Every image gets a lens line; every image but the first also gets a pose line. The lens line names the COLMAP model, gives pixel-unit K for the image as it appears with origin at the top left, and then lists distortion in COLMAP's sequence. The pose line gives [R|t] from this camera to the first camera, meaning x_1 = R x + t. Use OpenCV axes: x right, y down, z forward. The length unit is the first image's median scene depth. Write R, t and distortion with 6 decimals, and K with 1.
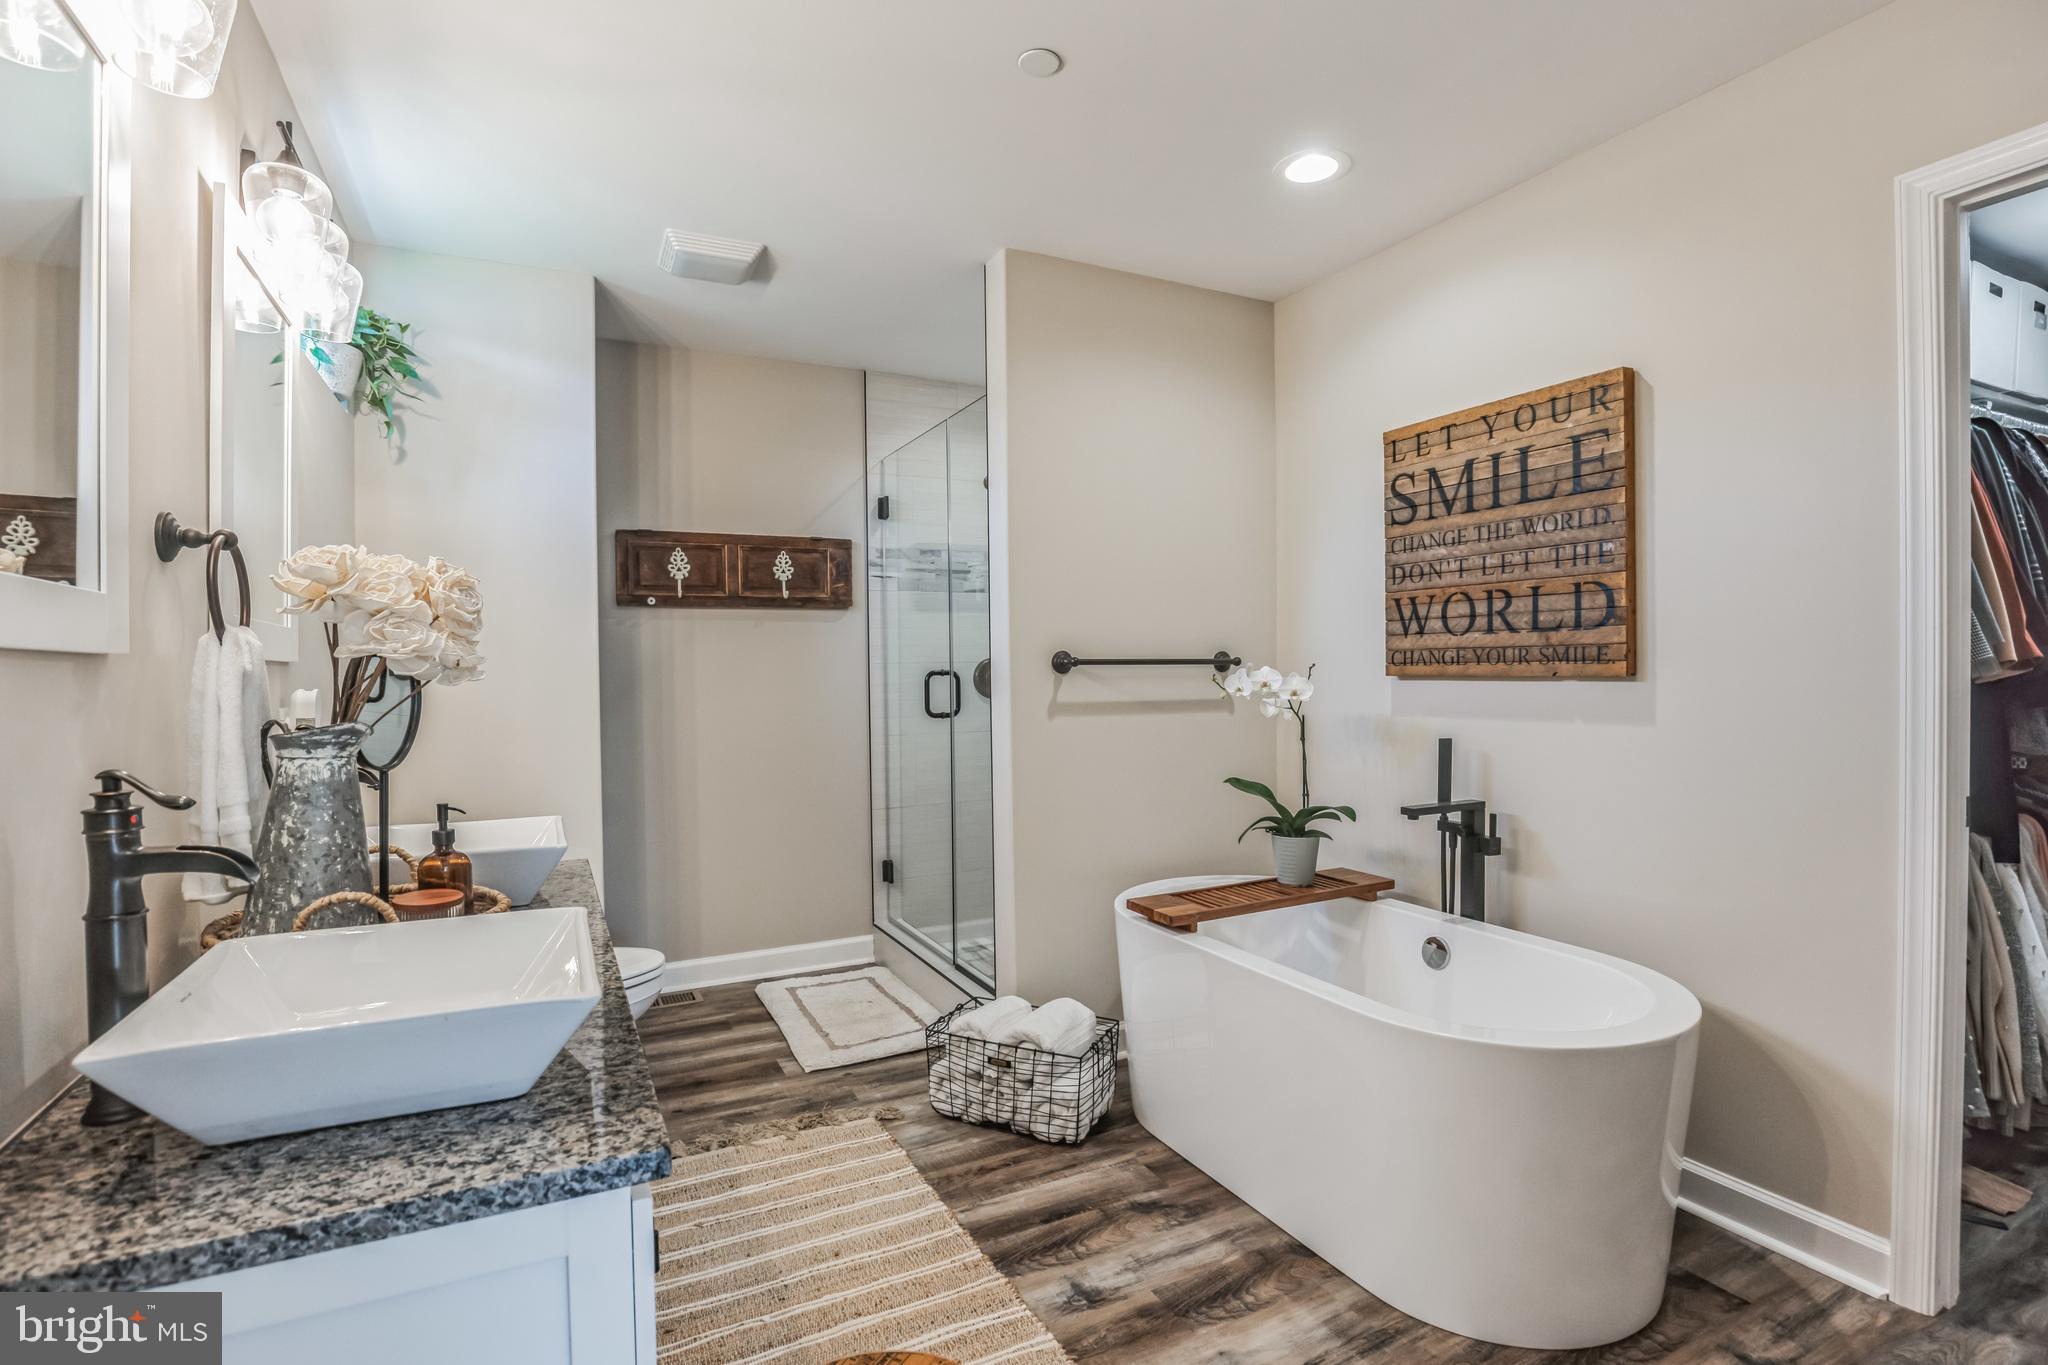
lens RADIAL K [[971.7, 0, 1034.0], [0, 971.7, 676.5], [0, 0, 1]] dist [-0.034916, 0.004326]
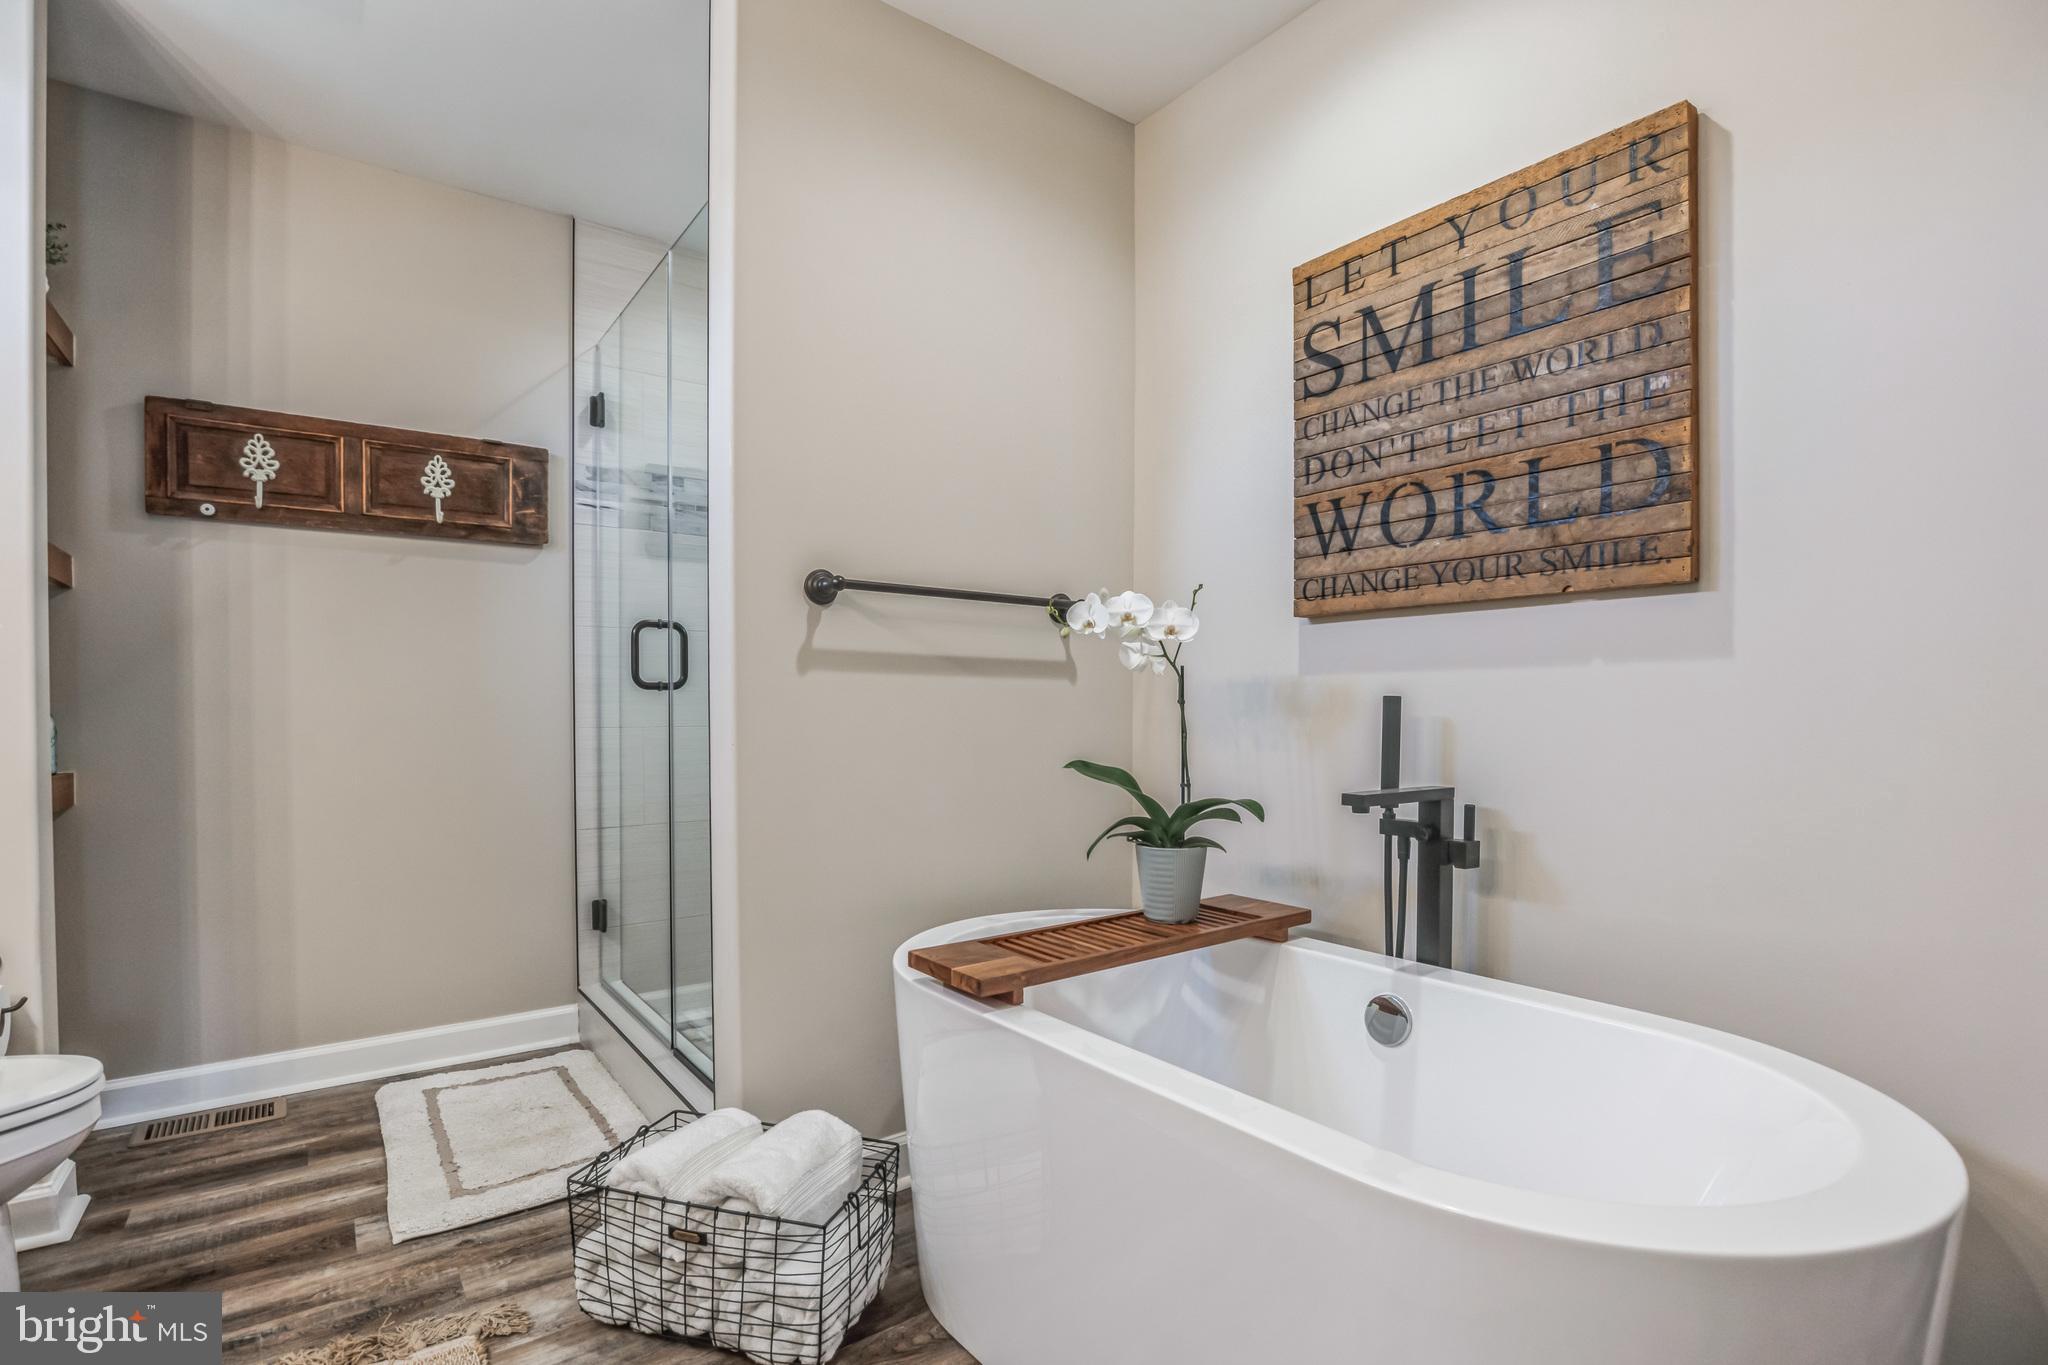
lens RADIAL K [[971.7, 0, 1025.1], [0, 971.7, 717.9], [0, 0, 1]] dist [-0.034916, 0.004326]
pose [[0.985928, 0.008817, 0.166936, 0.061058], [-0.008906, 0.999960, -0.000218, 0.078369], [-0.166931, -0.001272, 0.985968, 0.366151]]
